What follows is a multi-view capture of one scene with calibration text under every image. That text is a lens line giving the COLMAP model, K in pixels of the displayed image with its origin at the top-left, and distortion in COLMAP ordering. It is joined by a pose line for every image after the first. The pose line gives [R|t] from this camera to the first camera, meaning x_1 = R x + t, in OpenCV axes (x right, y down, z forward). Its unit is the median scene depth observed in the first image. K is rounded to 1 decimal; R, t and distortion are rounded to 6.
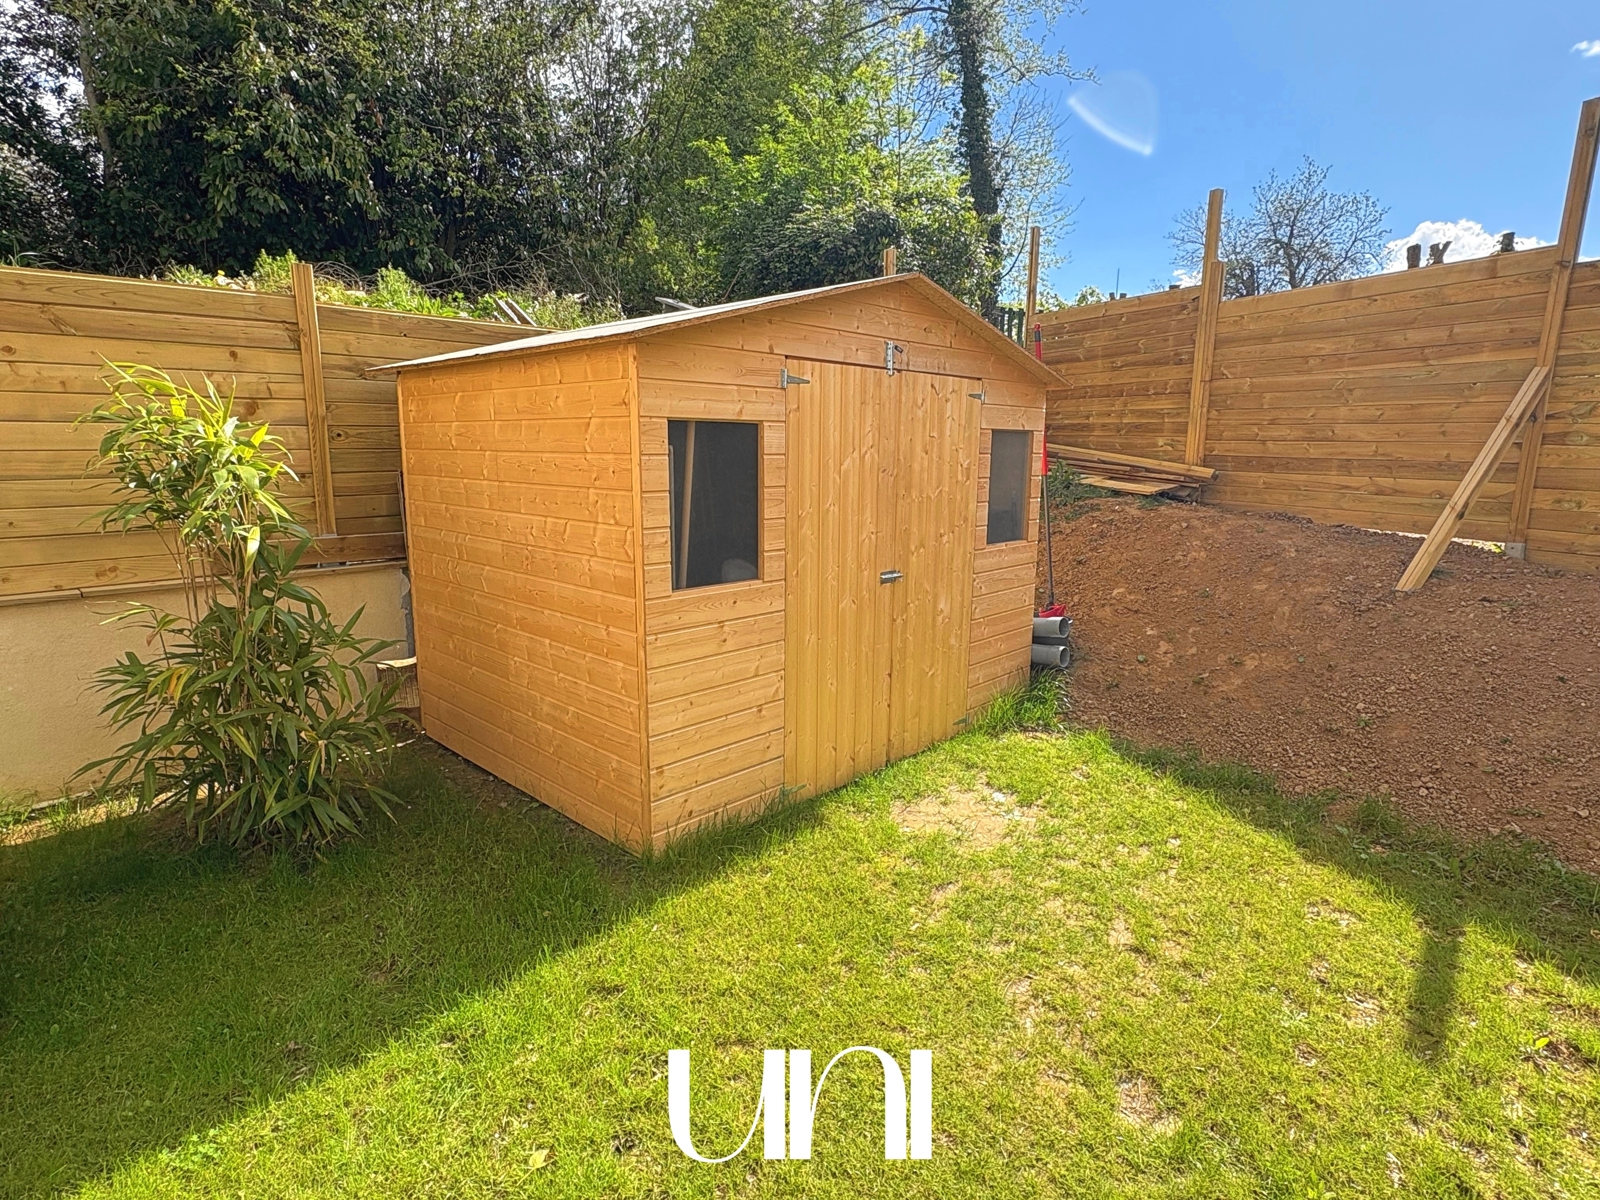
lens RADIAL K [[841.5, 0, 802.0], [0, 841.5, 602.2], [0, 0, 1]] dist [0.002242, -0.000656]
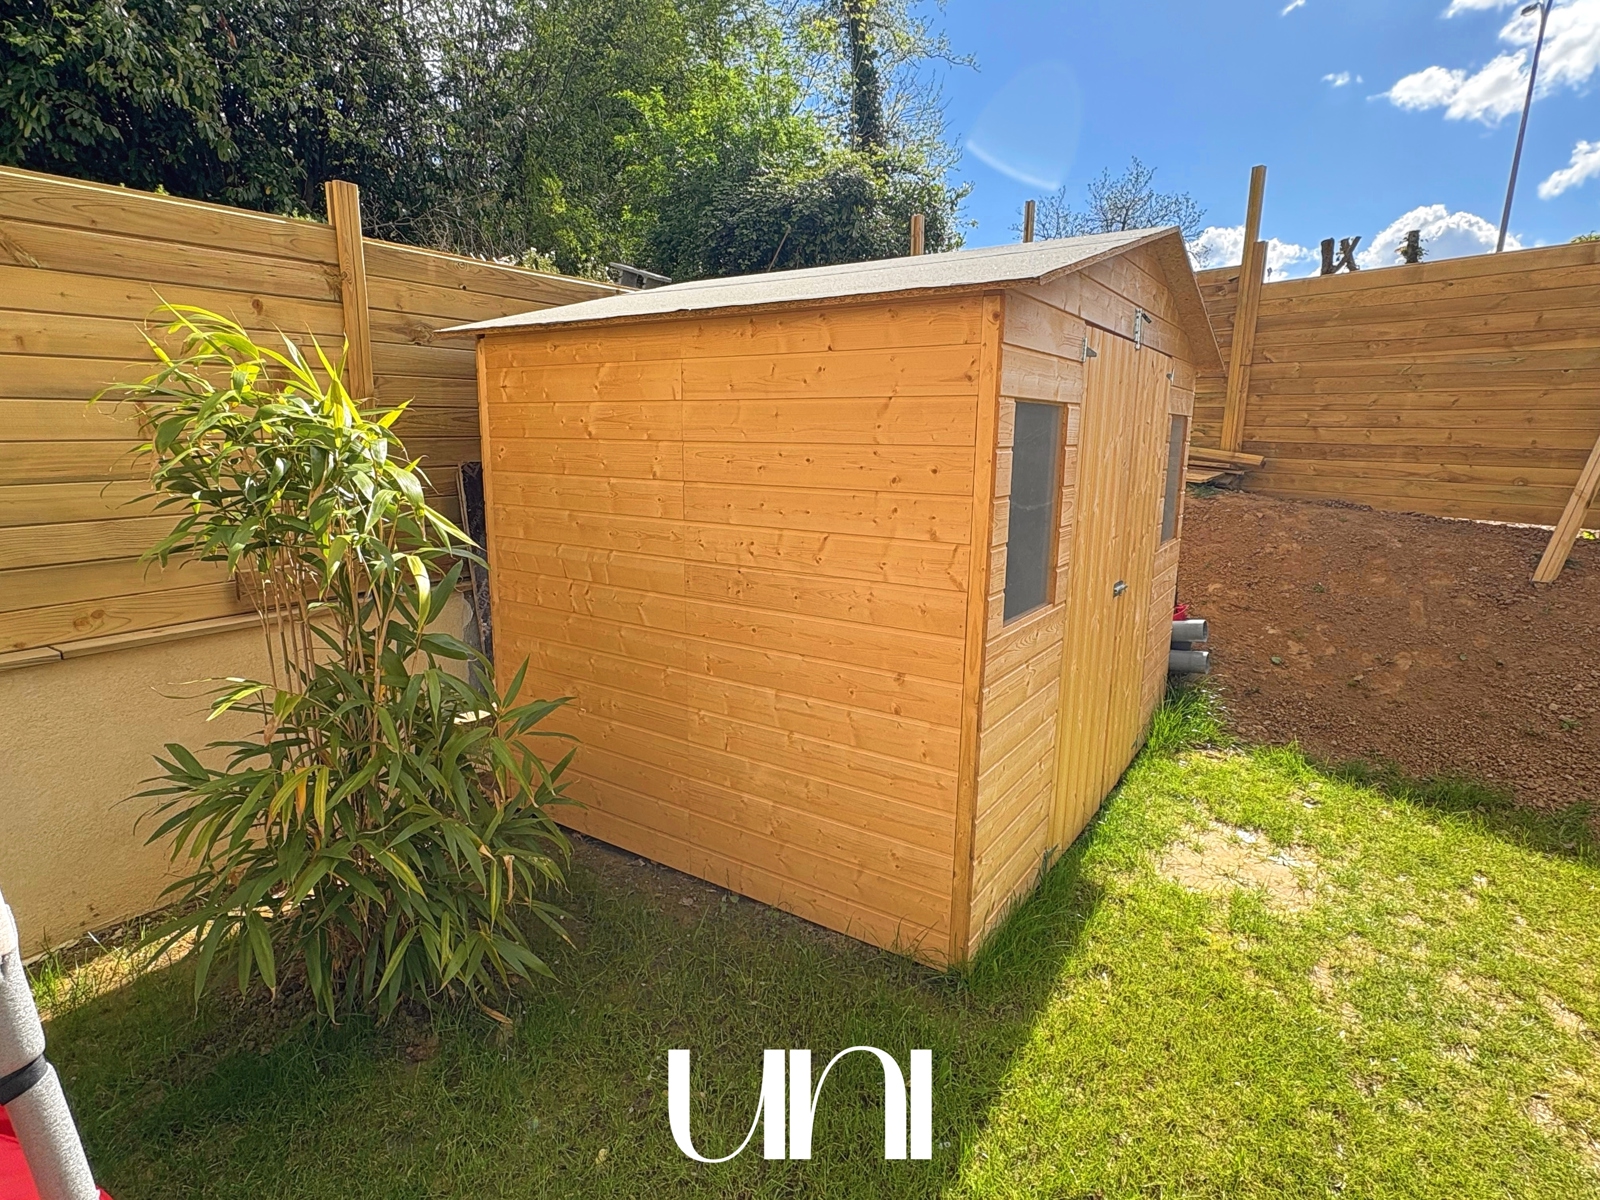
lens RADIAL K [[841.5, 0, 796.4], [0, 841.5, 603.5], [0, 0, 1]] dist [0.002242, -0.000656]
pose [[0.984650, -0.034375, 0.171124, -0.311691], [0.030899, 0.999259, 0.022936, -0.038463], [-0.171785, -0.017297, 0.984983, 0.187696]]
